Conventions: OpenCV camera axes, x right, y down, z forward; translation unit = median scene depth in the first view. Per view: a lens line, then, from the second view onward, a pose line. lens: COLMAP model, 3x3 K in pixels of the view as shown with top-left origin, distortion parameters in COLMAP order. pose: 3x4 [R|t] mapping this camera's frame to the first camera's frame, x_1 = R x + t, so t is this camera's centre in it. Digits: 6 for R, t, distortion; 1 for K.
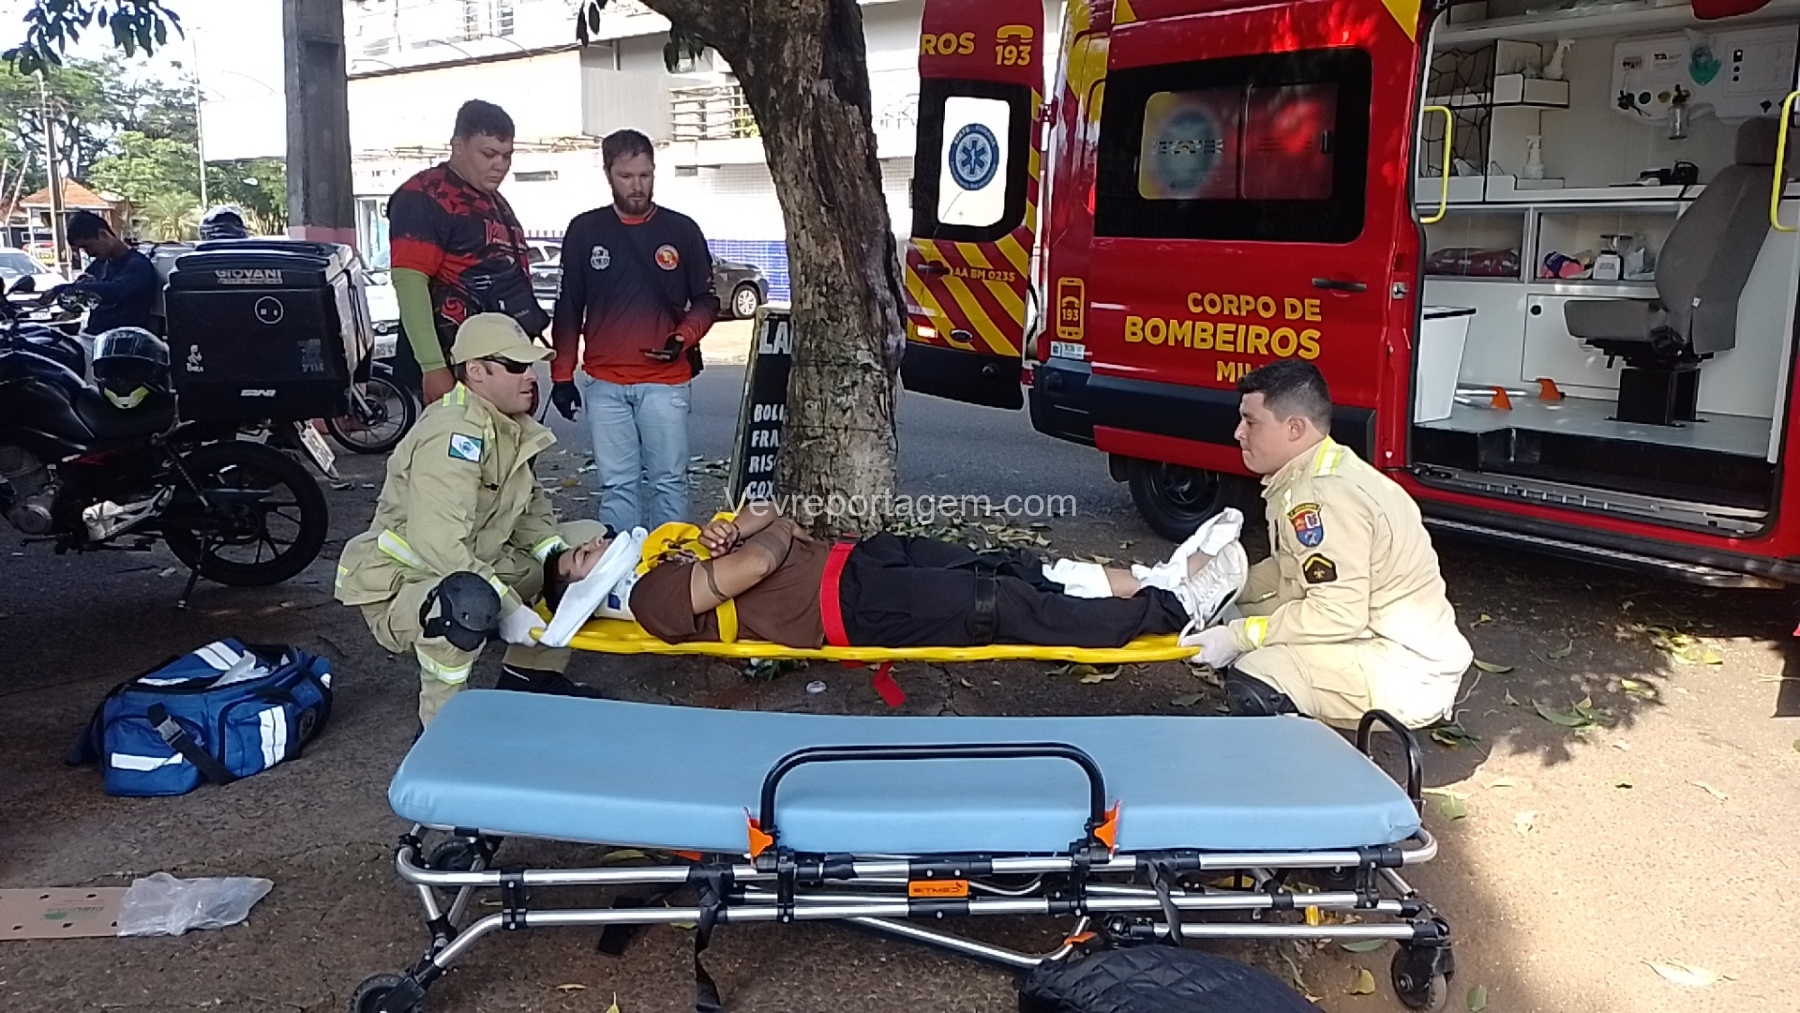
lens RADIAL K [[1307.0, 0, 898.7], [0, 1307.0, 508.9], [0, 0, 1]] dist [0.085770, -0.117410]
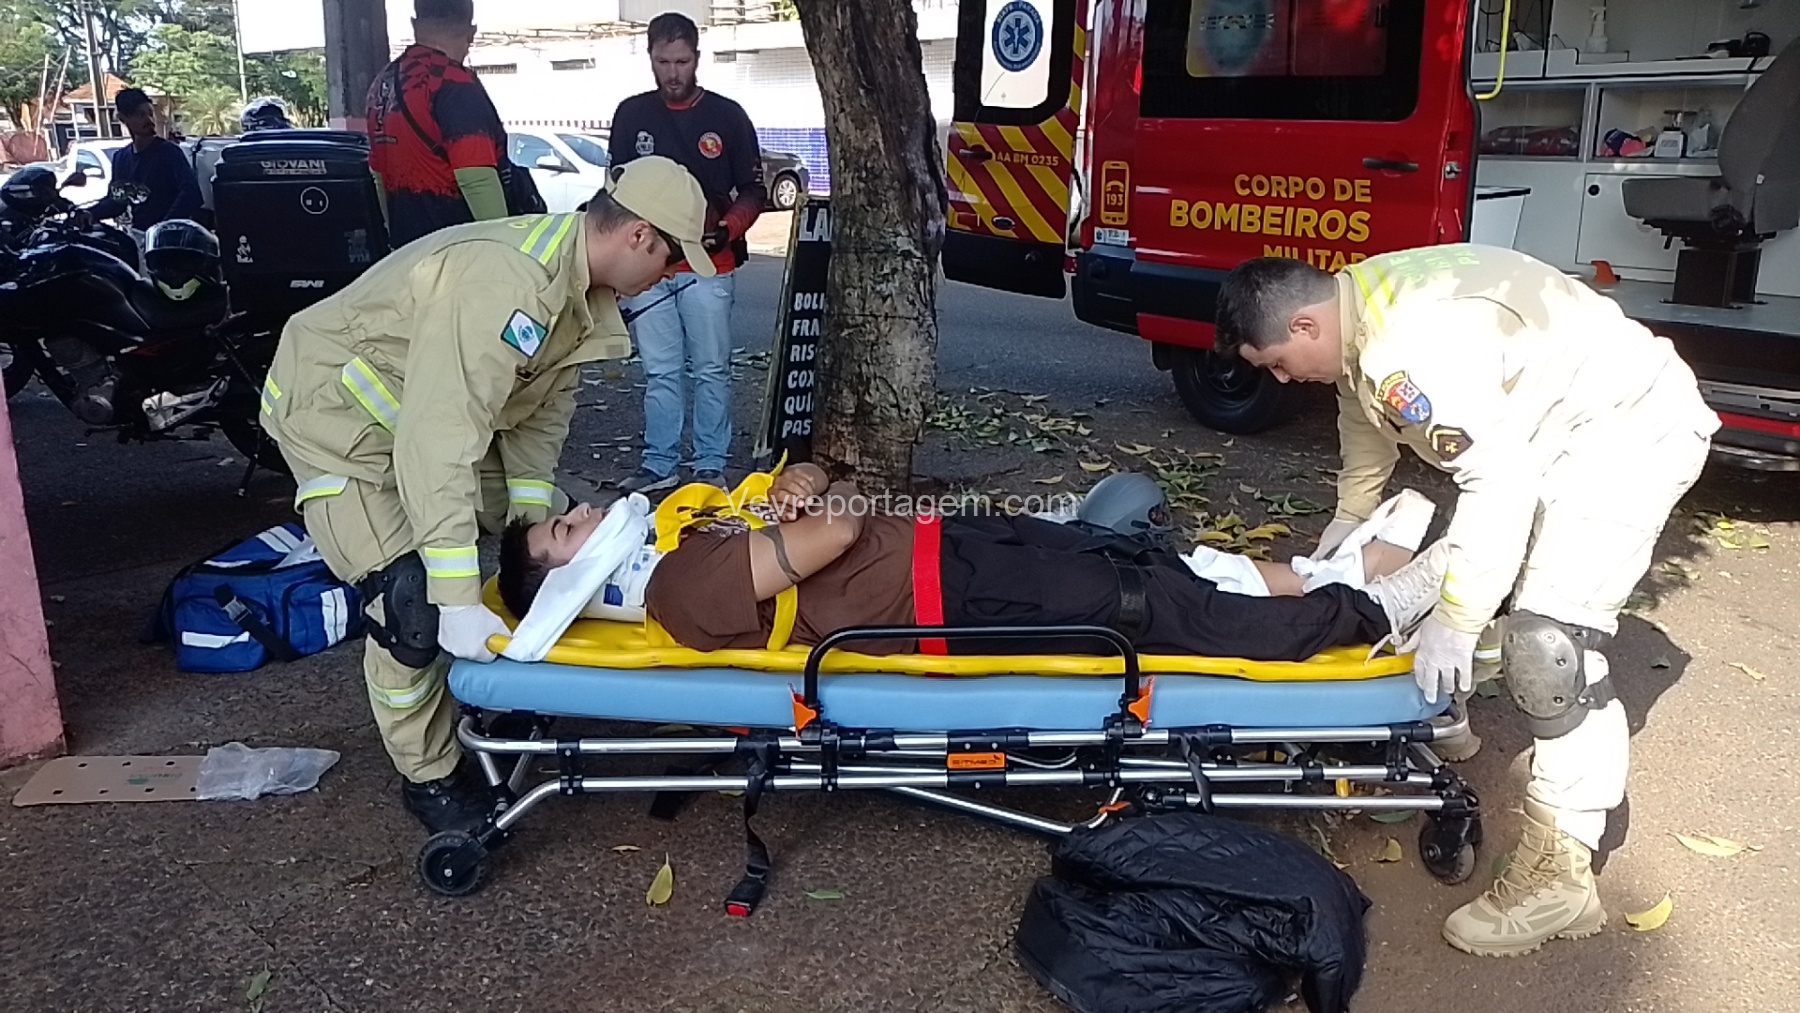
lens RADIAL K [[1307.0, 0, 901.5], [0, 1307.0, 504.9], [0, 0, 1]] dist [0.085770, -0.117410]
pose [[0.999503, -0.001829, -0.031455, 0.002360], [0.004252, 0.997012, 0.077127, 0.004632], [0.031220, -0.077223, 0.996525, -0.007445]]
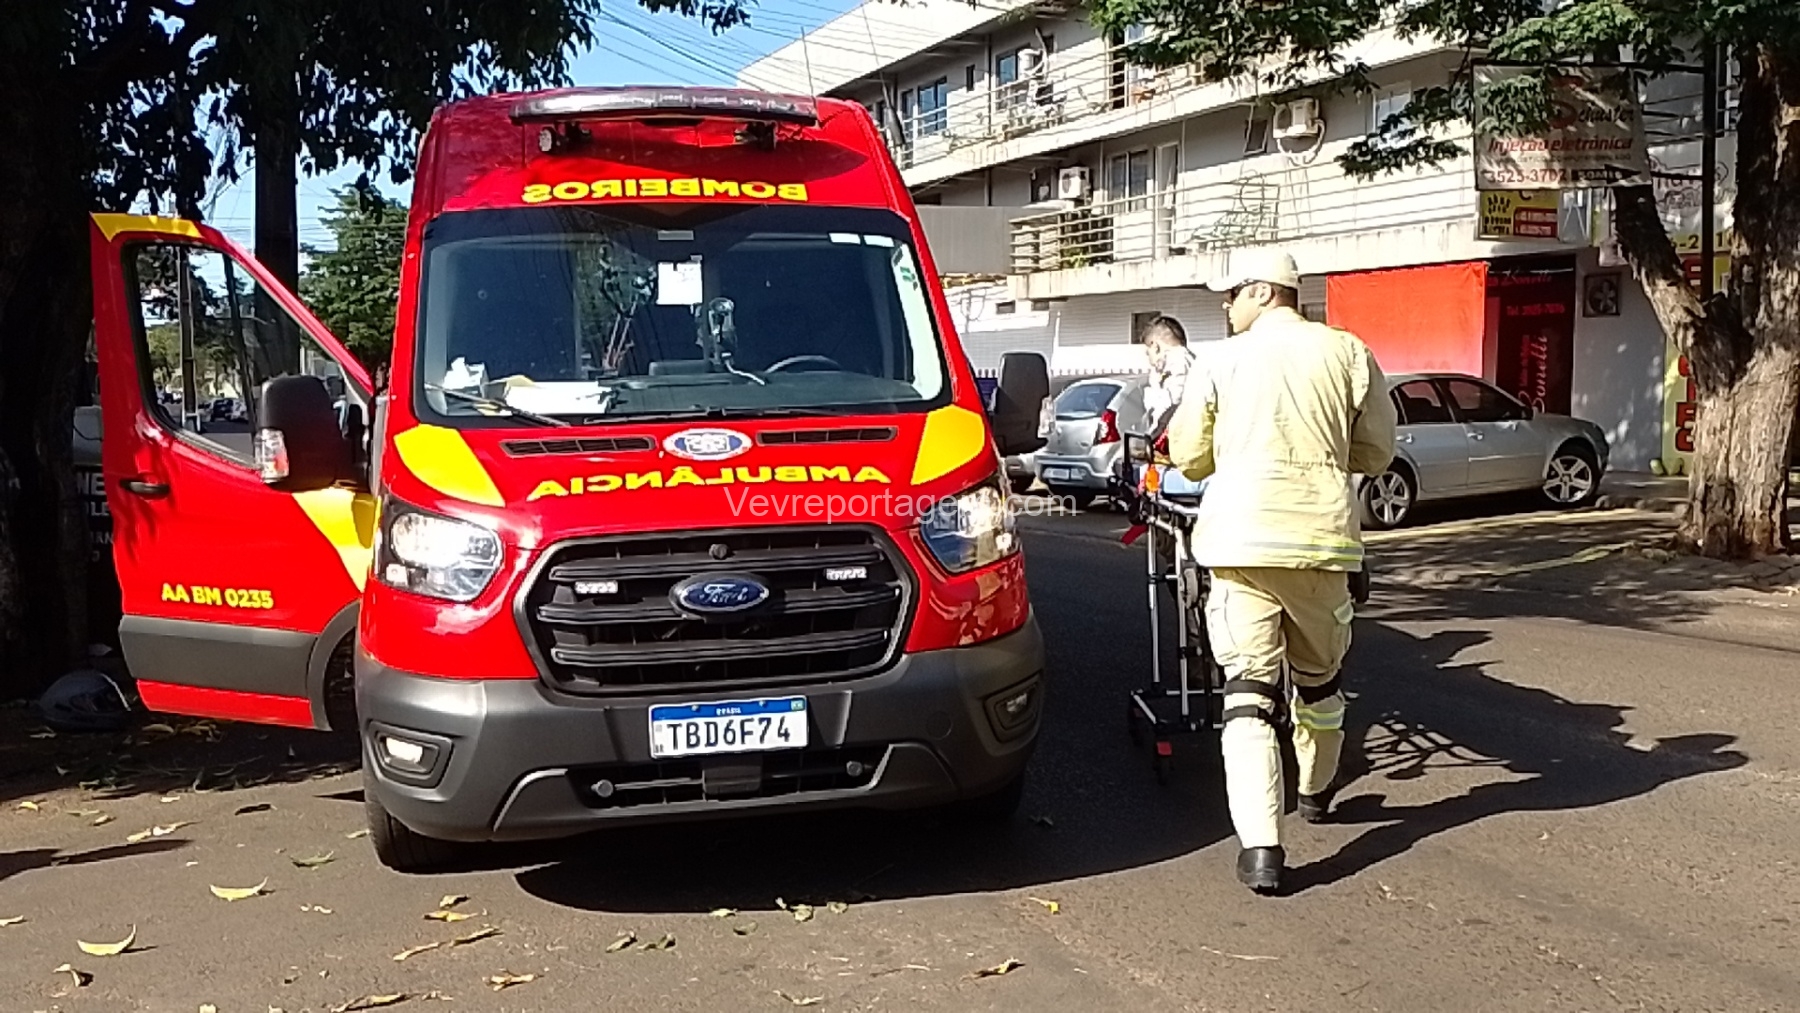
lens RADIAL K [[1702.8, 0, 965.1], [0, 1702.8, 477.5], [0, 0, 1]] dist [0.053237, 0.000000]
pose [[0.923382, 0.009289, -0.383770, 1.465761], [-0.063359, 0.989684, -0.128492, 0.020482], [0.378618, 0.142963, 0.914445, -0.211505]]
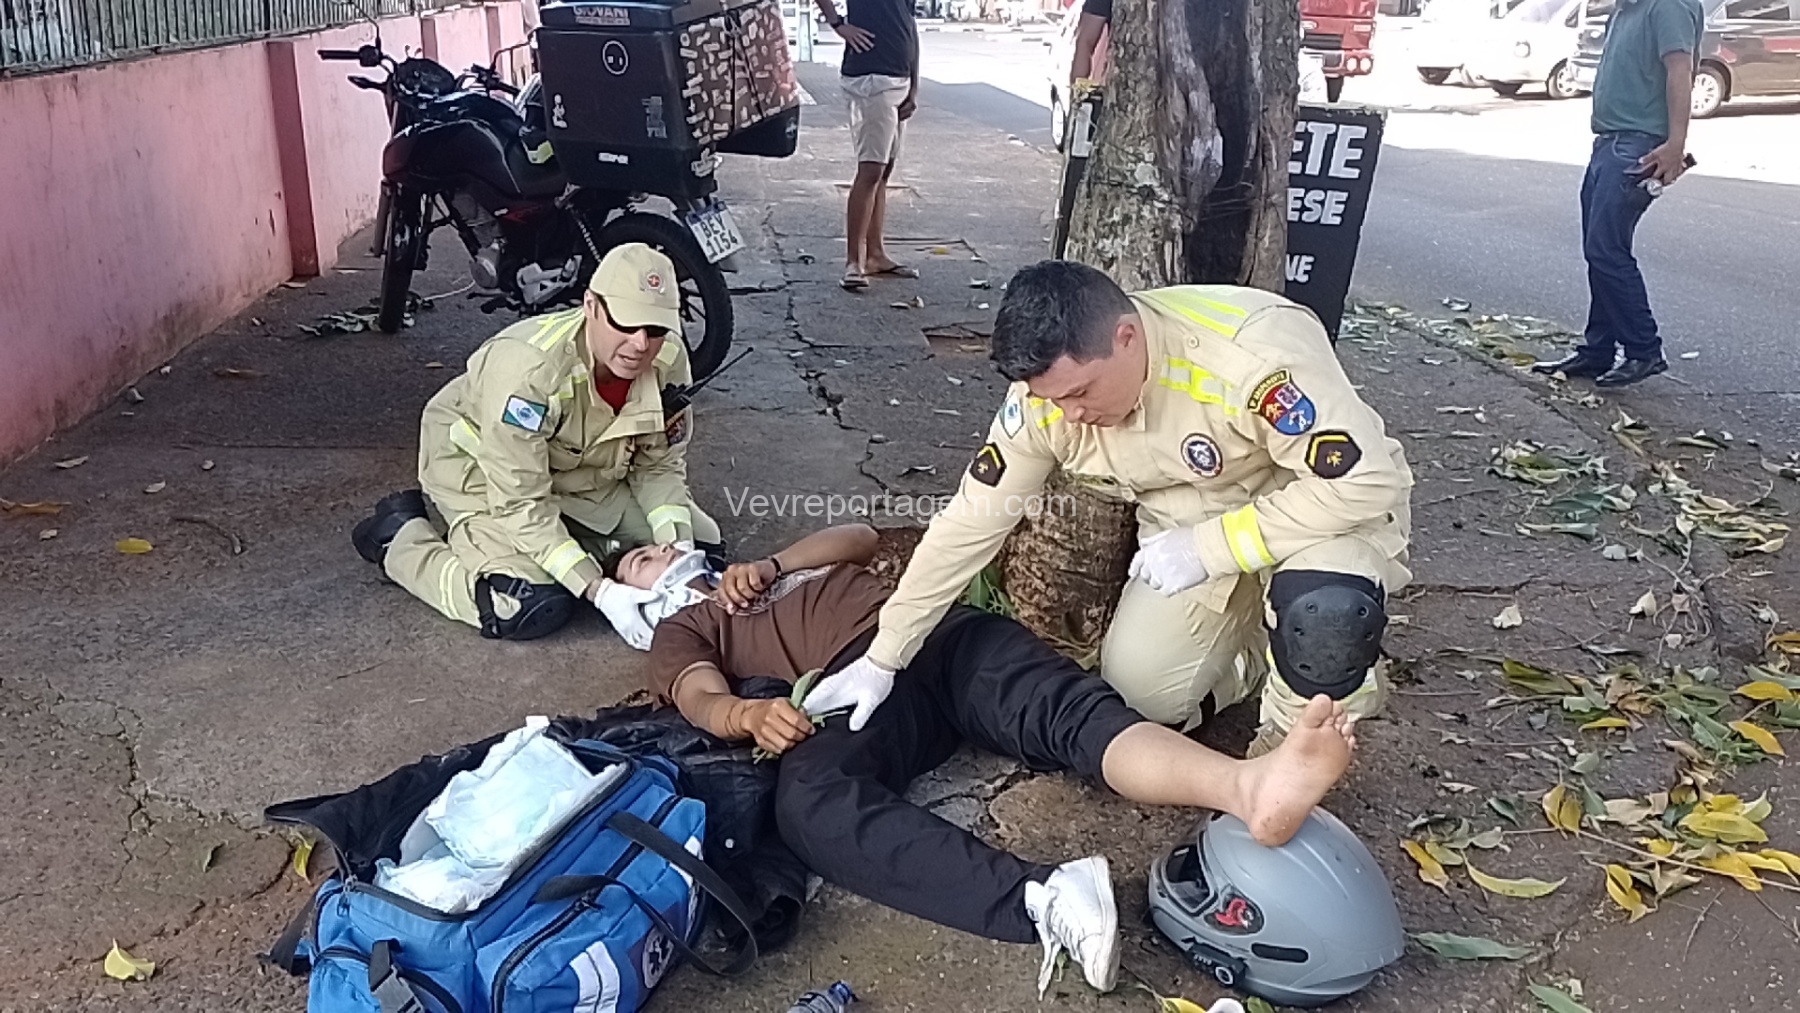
lens RADIAL K [[1518.4, 0, 916.3], [0, 1518.4, 517.3], [0, 0, 1]] dist [0.085001, -0.126779]
pose [[0.733188, 0.230618, -0.639727, 0.333059], [-0.146049, 0.972188, 0.183083, -0.069479], [0.664158, -0.040803, 0.746478, 0.375295]]
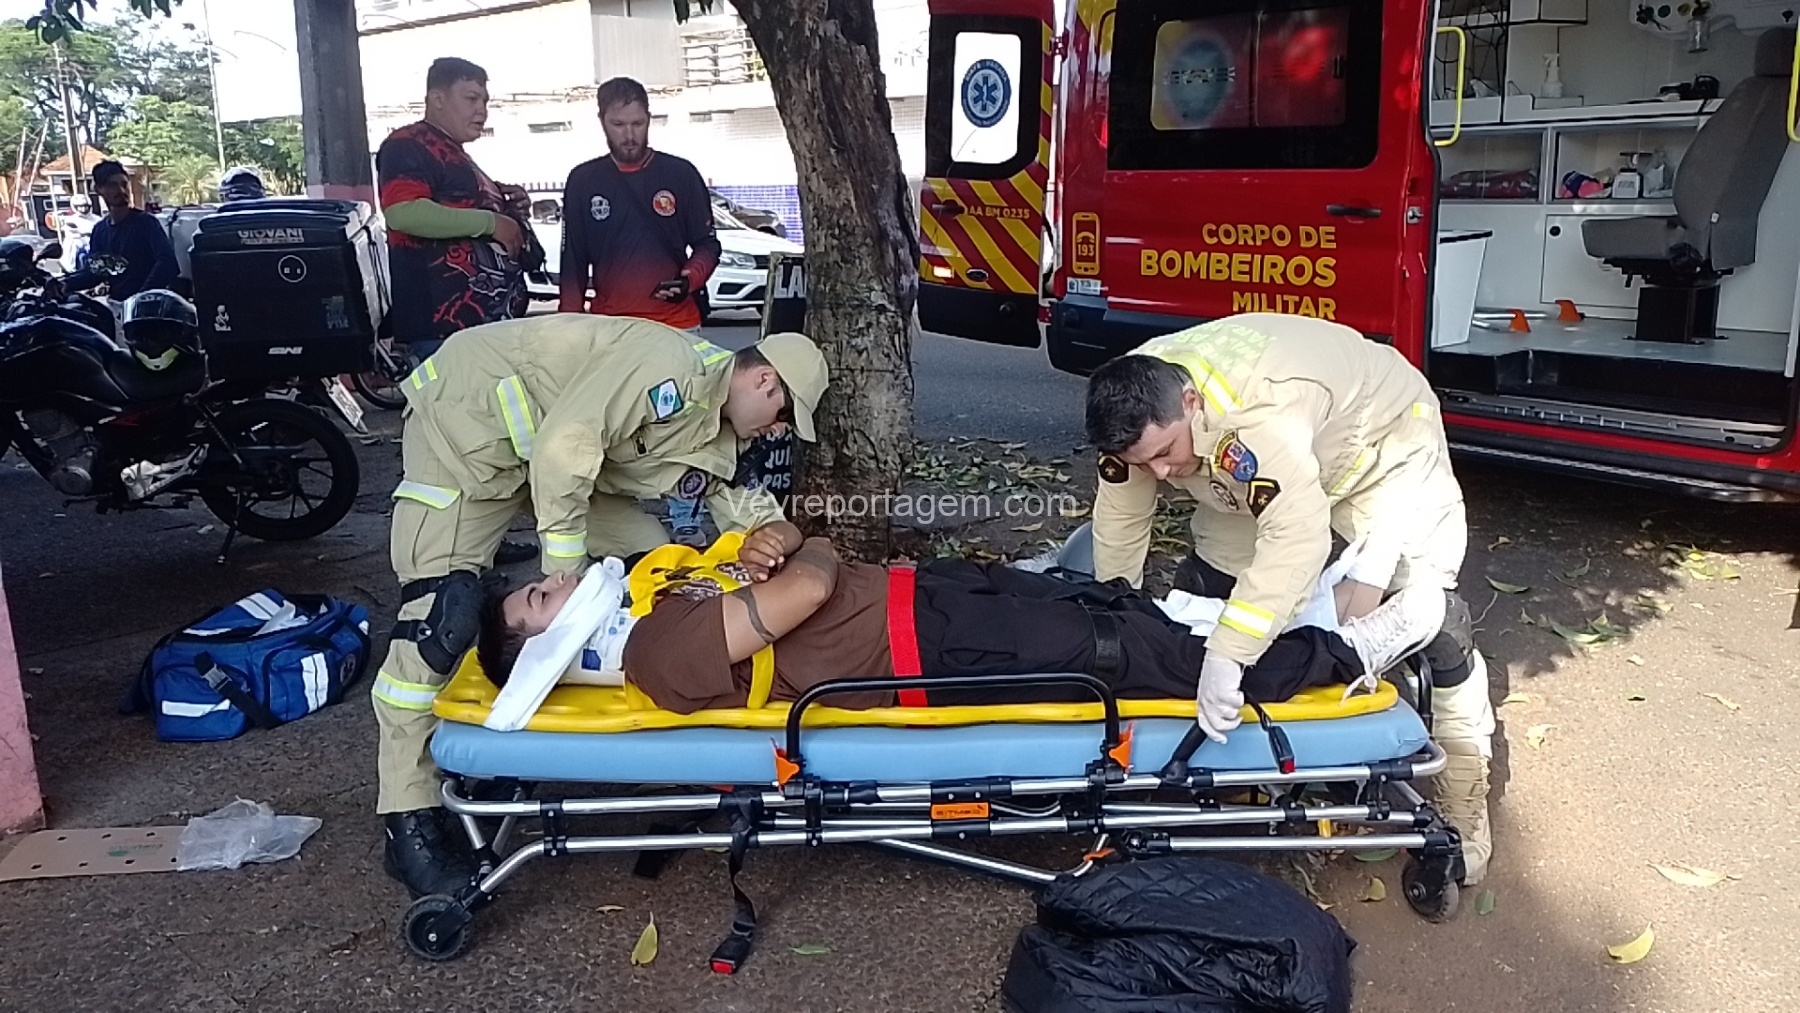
lens RADIAL K [[1307.0, 0, 899.7], [0, 1307.0, 505.2], [0, 0, 1]] dist [0.085770, -0.117410]
pose [[0.999455, -0.026495, -0.019700, 0.005183], [0.027255, 0.998853, 0.039372, 0.003735], [0.018634, -0.039887, 0.999030, -0.012883]]
